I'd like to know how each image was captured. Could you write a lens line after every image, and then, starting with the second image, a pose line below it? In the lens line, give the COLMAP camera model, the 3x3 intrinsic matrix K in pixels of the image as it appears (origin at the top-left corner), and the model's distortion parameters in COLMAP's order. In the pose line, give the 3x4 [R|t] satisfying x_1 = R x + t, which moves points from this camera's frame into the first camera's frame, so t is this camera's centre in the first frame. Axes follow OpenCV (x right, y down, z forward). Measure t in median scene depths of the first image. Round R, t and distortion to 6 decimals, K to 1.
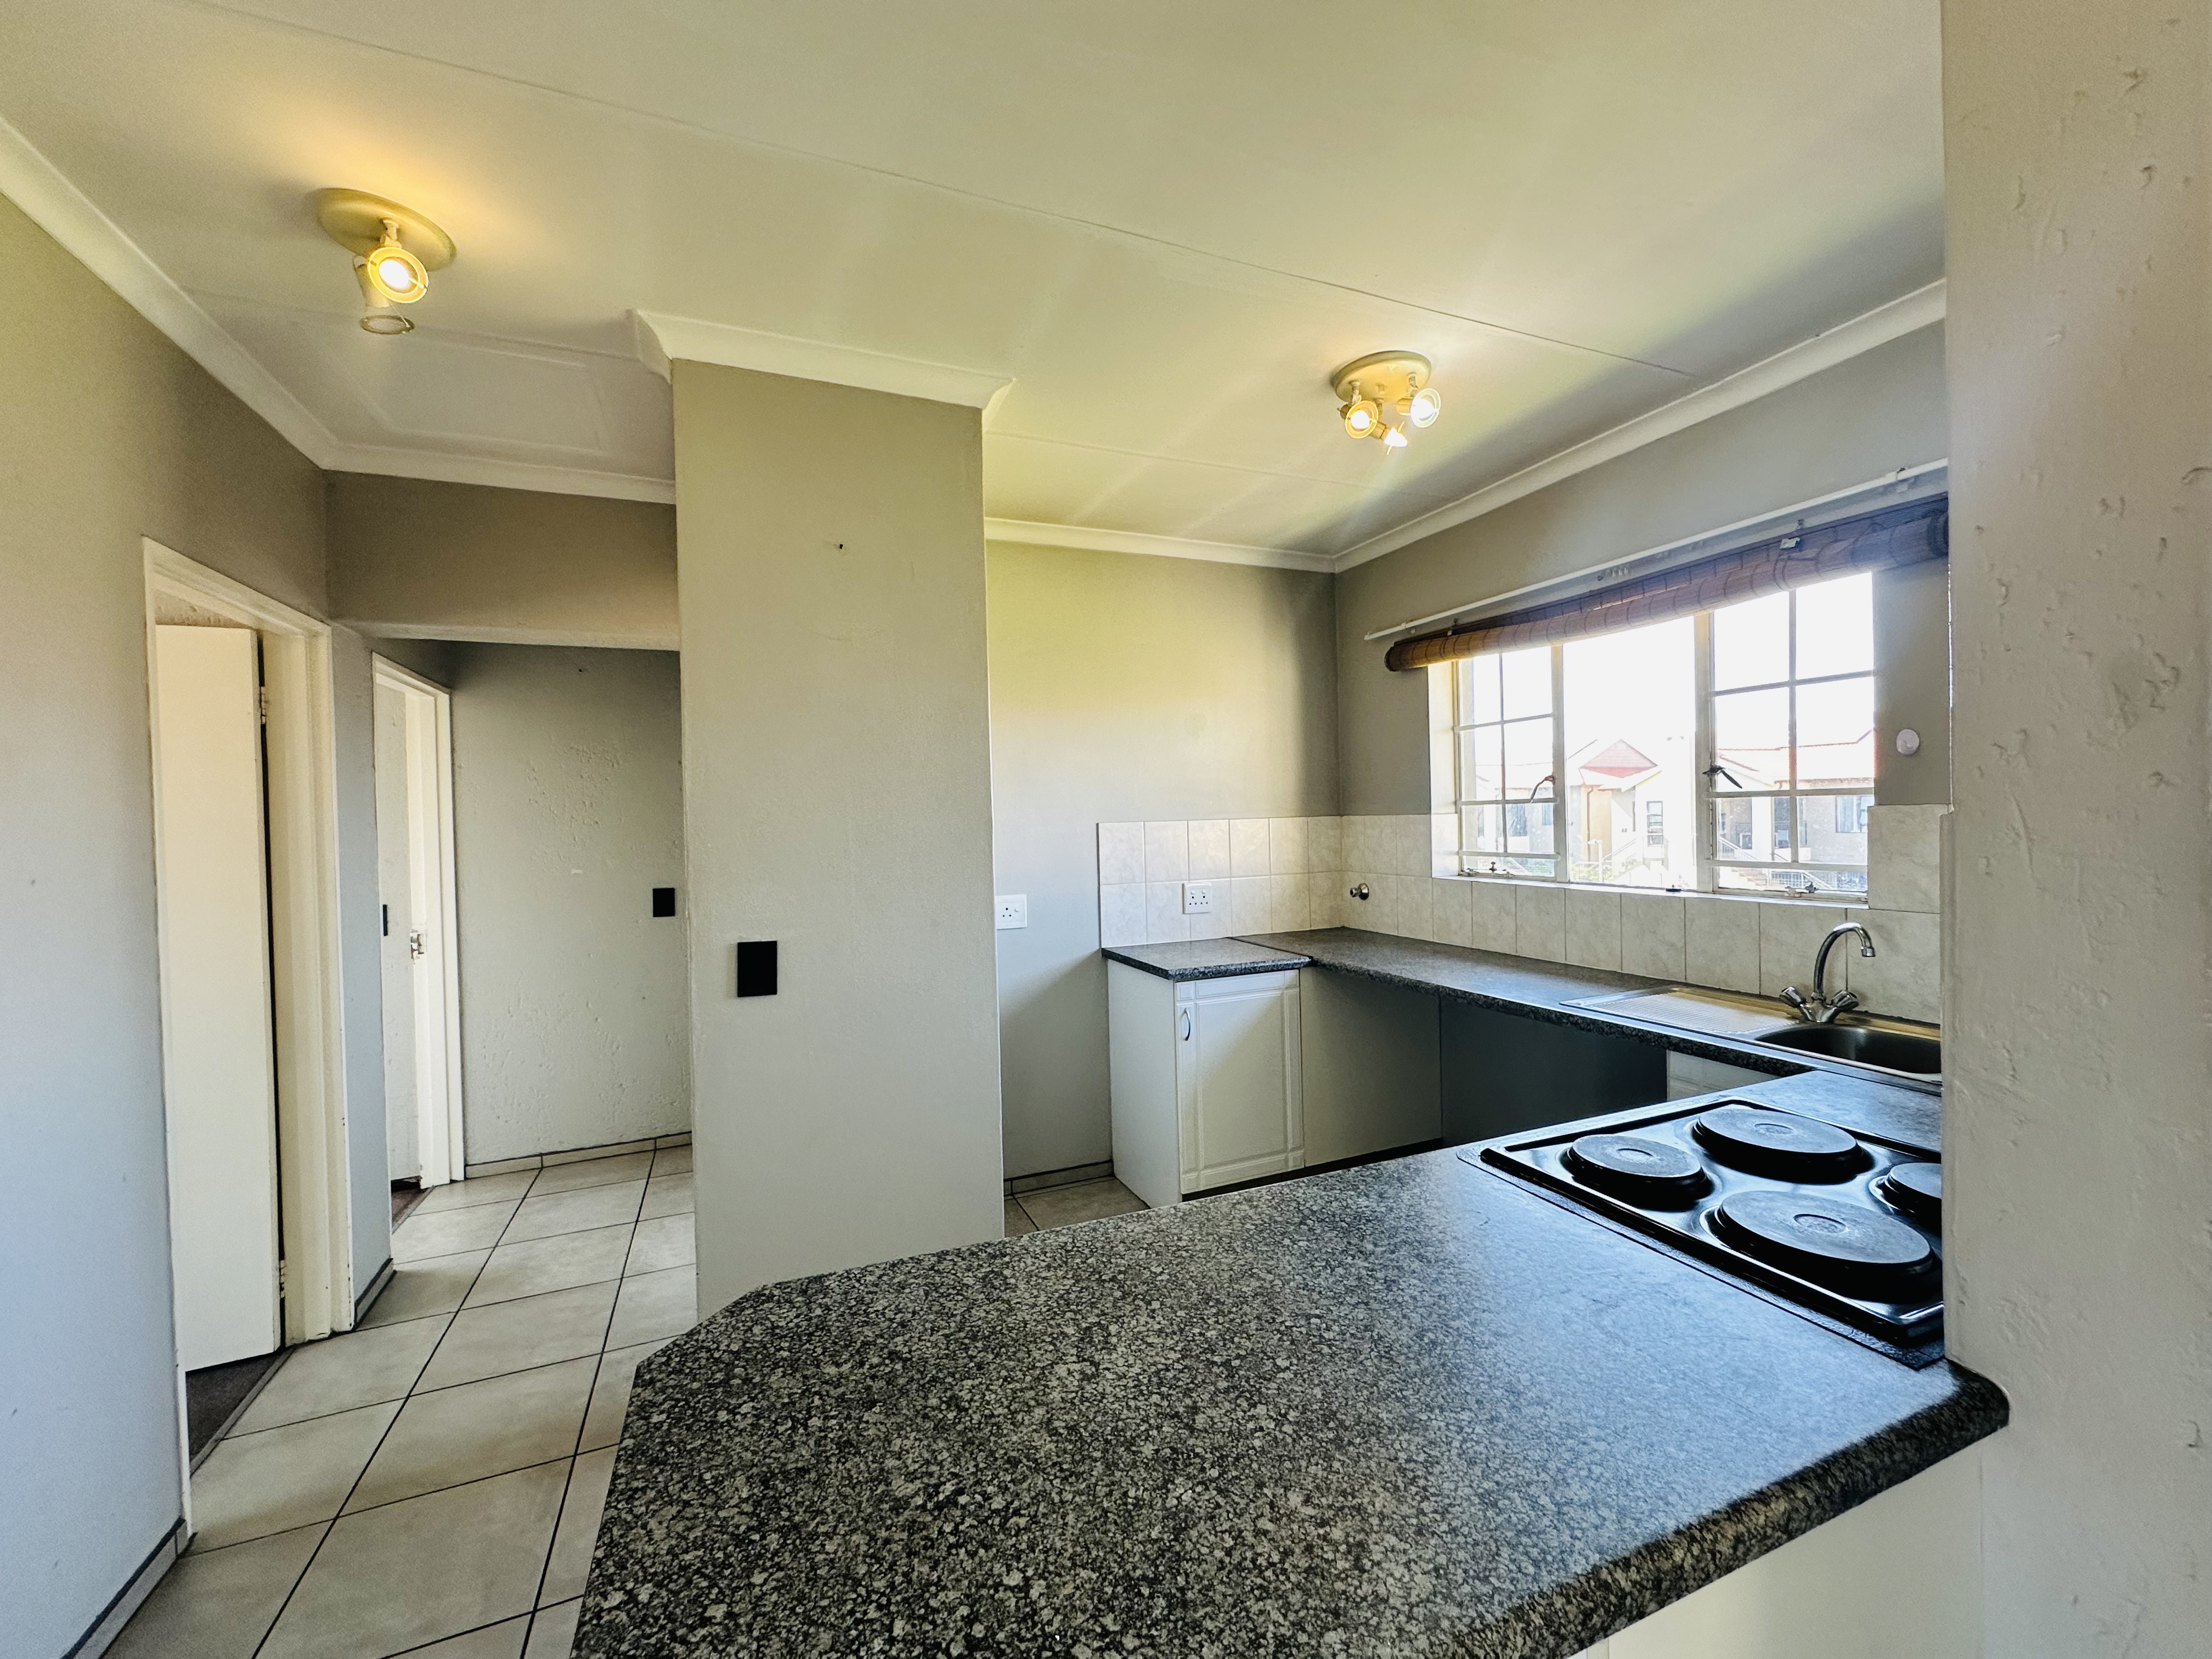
lens RADIAL K [[881.8, 0, 1104.7], [0, 881.8, 830.8], [0, 0, 1]] dist [-0.003905, -0.000219]
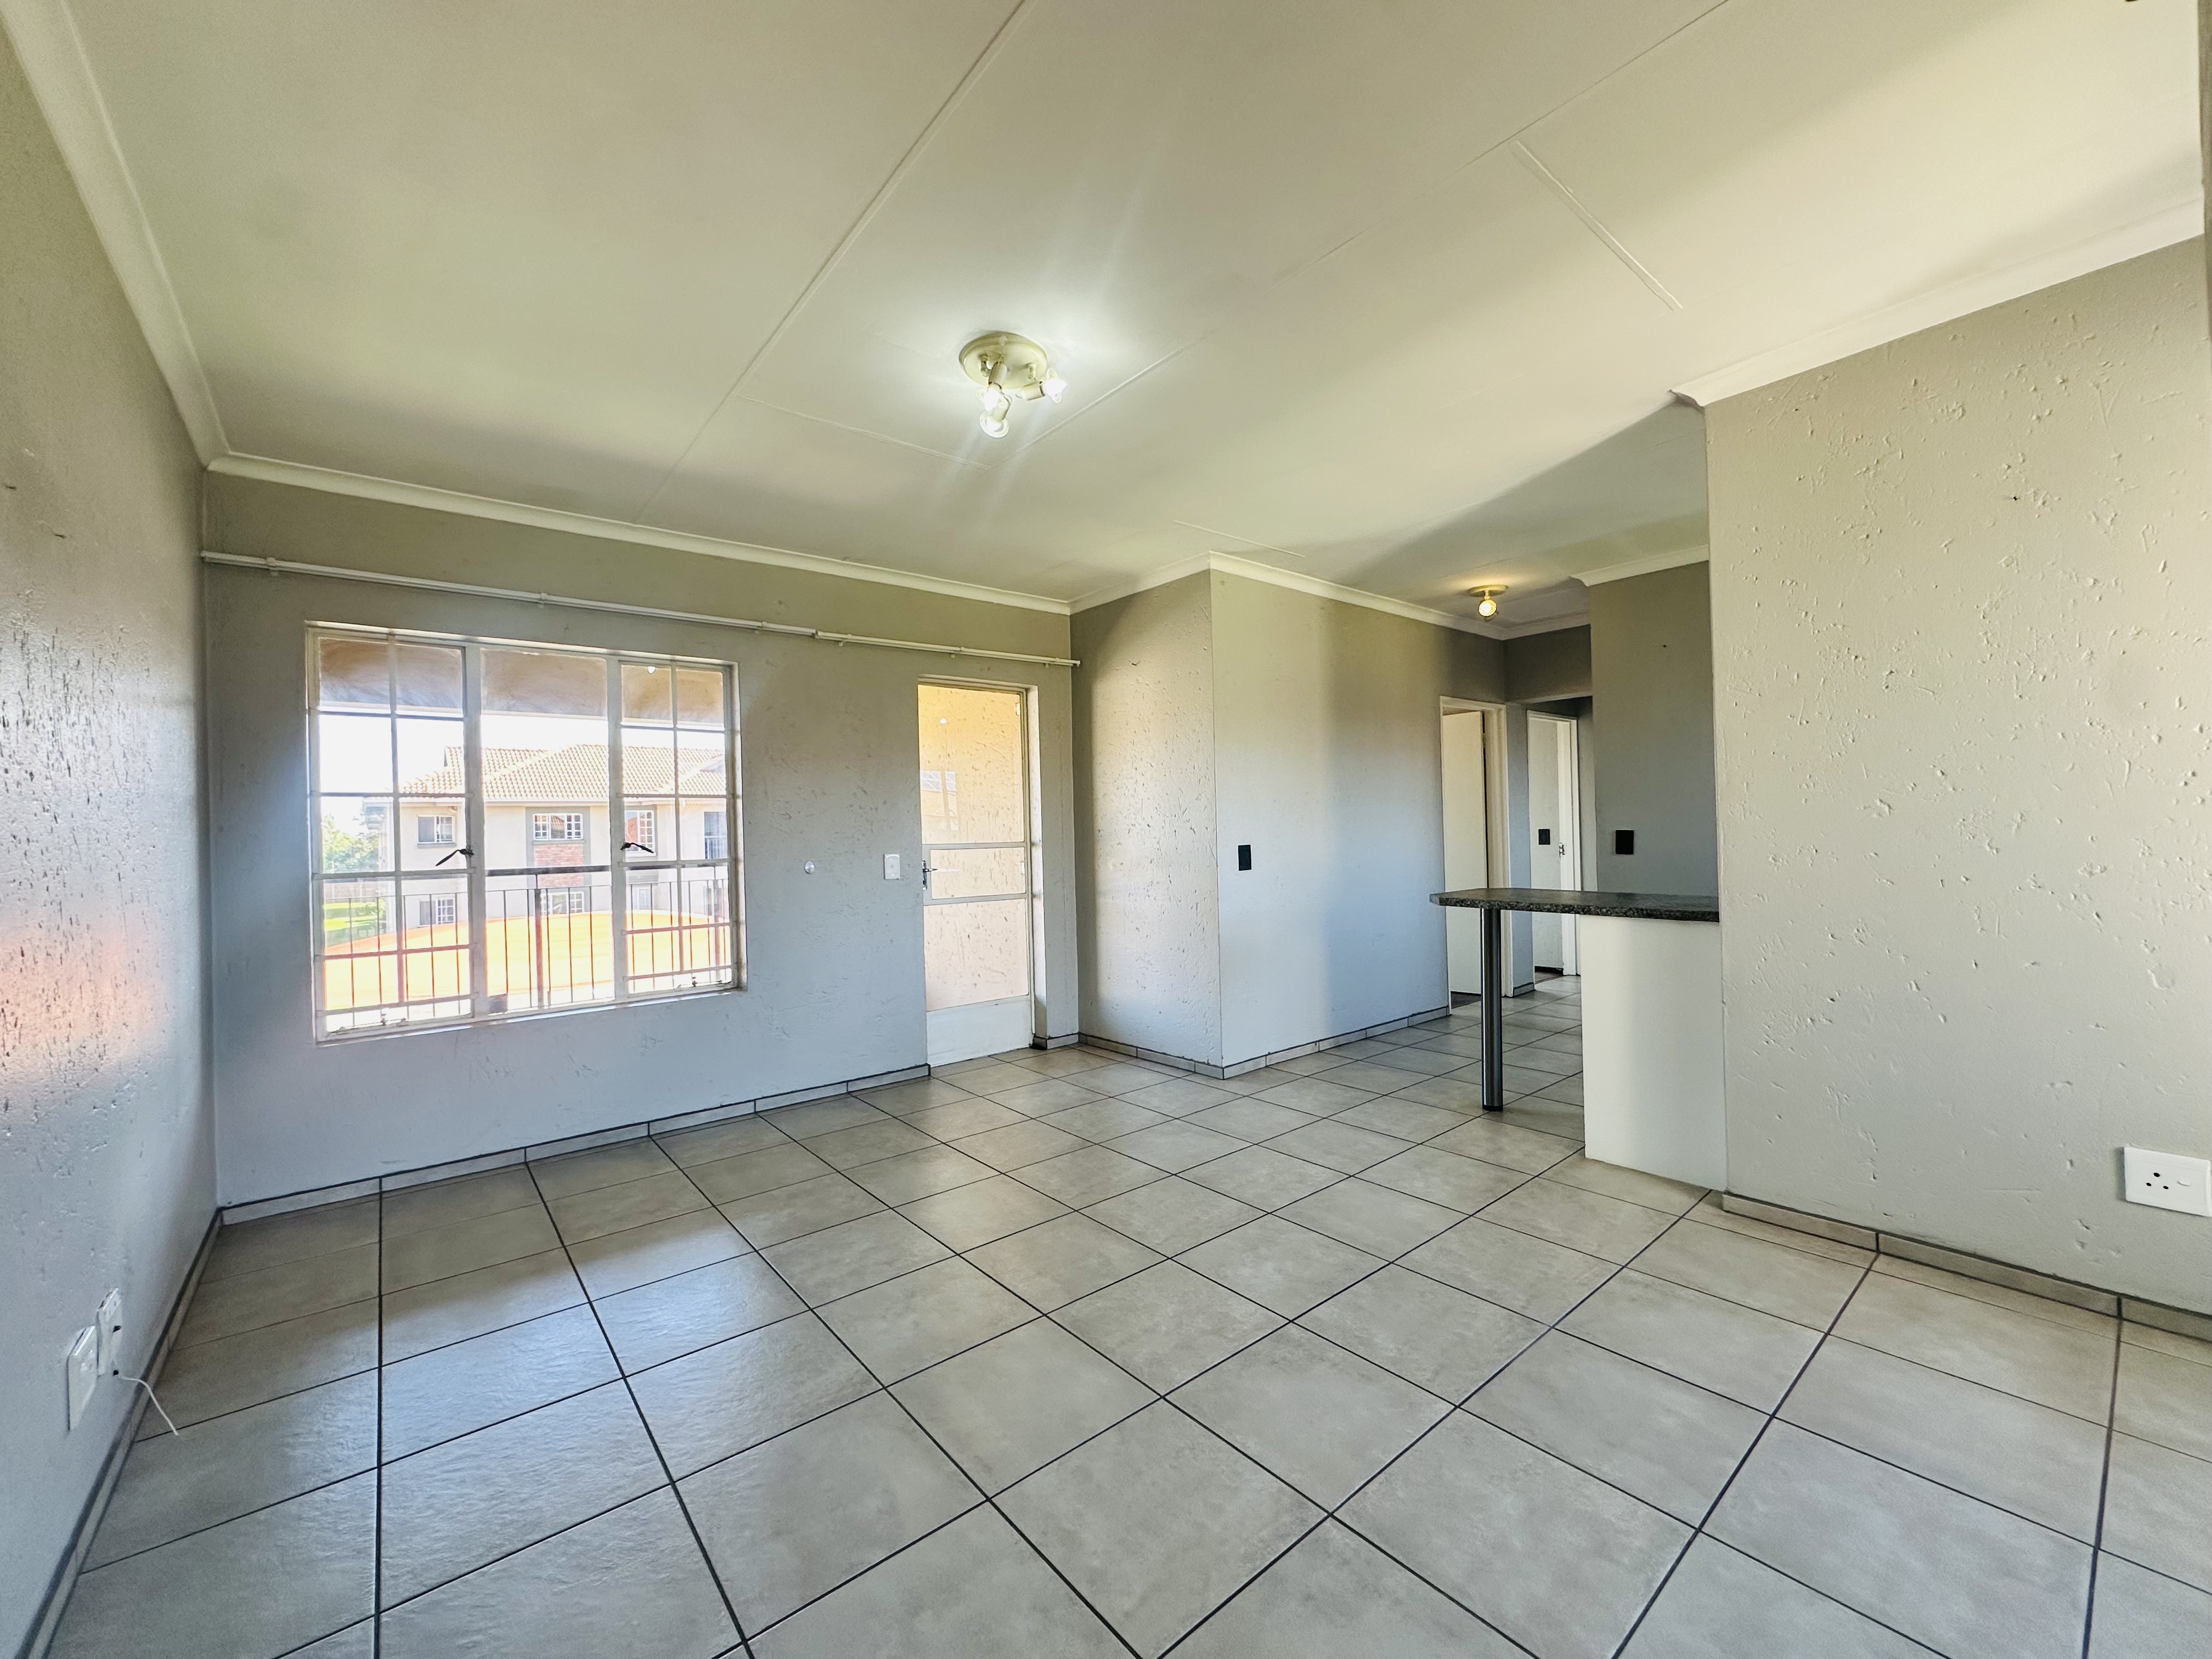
lens RADIAL K [[881.8, 0, 1104.7], [0, 881.8, 830.8], [0, 0, 1]] dist [-0.003905, -0.000219]
pose [[0.288053, 0.014887, -0.957499, 0.907043], [0.006722, 0.999823, 0.017567, 0.050872], [0.957591, -0.011497, 0.287902, -0.608292]]
